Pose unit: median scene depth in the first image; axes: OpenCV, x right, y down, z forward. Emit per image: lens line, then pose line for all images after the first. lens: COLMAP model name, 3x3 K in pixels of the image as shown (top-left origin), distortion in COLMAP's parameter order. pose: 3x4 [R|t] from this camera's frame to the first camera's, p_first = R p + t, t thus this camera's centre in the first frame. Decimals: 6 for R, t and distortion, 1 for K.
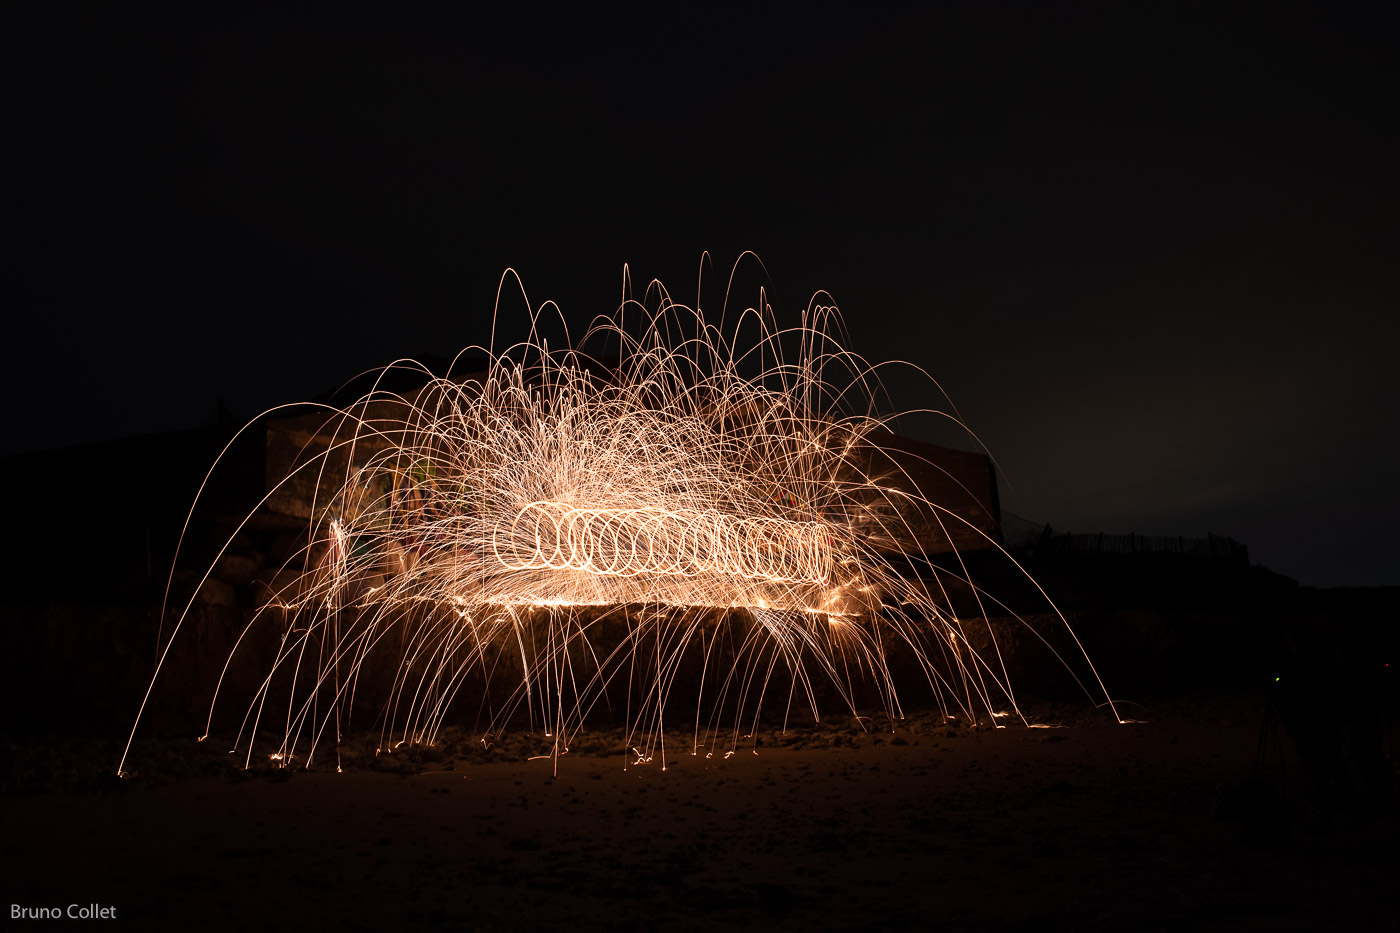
lens RADIAL K [[1348.5, 0, 700.0], [0, 1348.5, 466.5], [0, 0, 1]] dist [-0.120843, 0.139054]
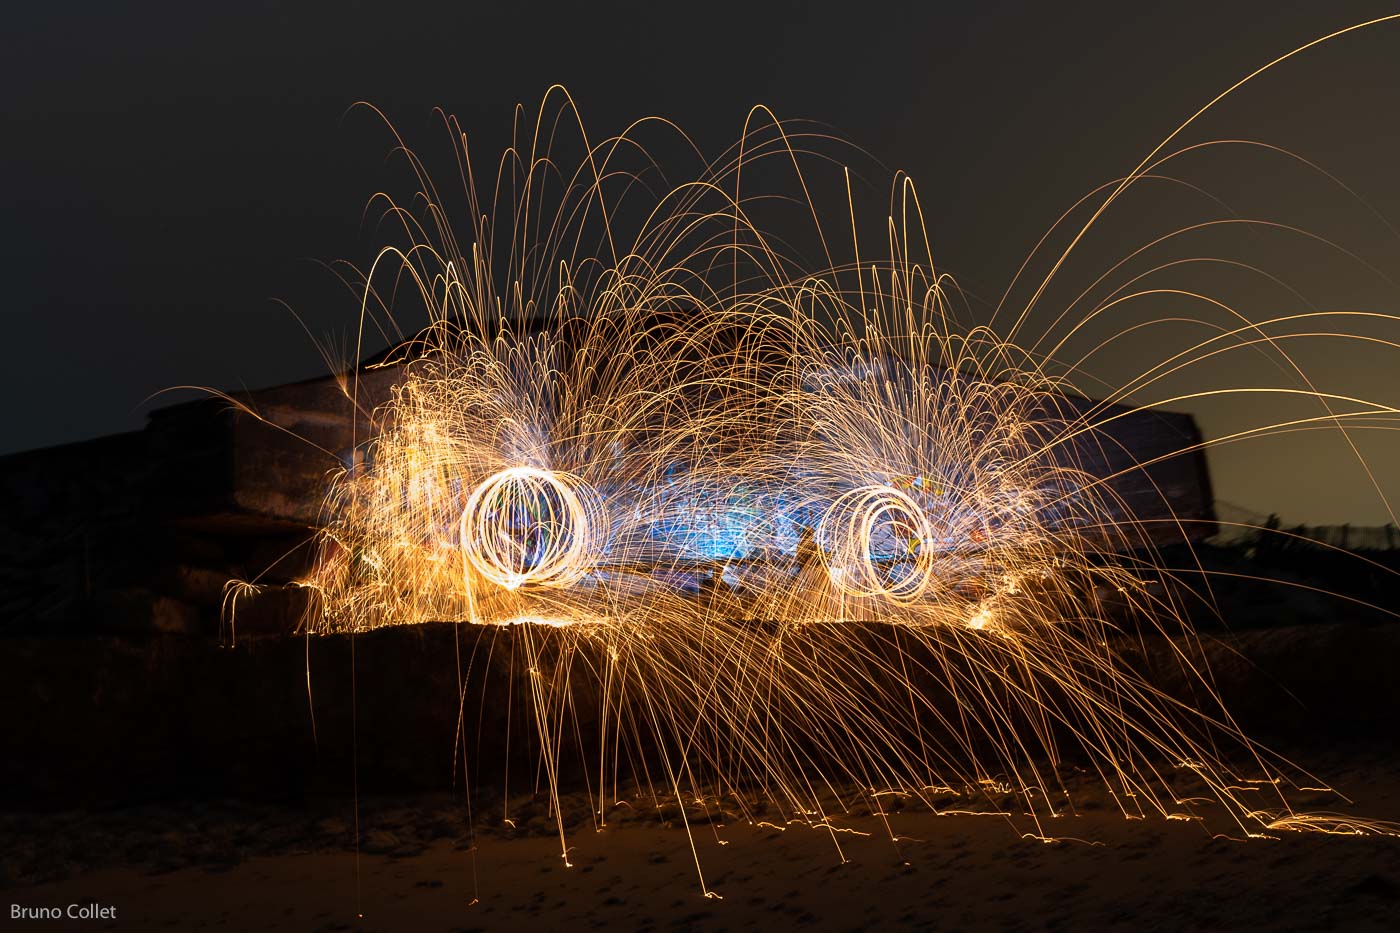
lens RADIAL K [[1485.8, 0, 628.2], [0, 1485.8, 404.6], [0, 0, 1]] dist [0.003615, 0.003646]
pose [[0.989696, -0.042182, -0.136831, 0.030411], [0.034628, 0.997766, -0.057123, 0.045349], [0.138935, 0.051796, 0.988946, 0.260710]]
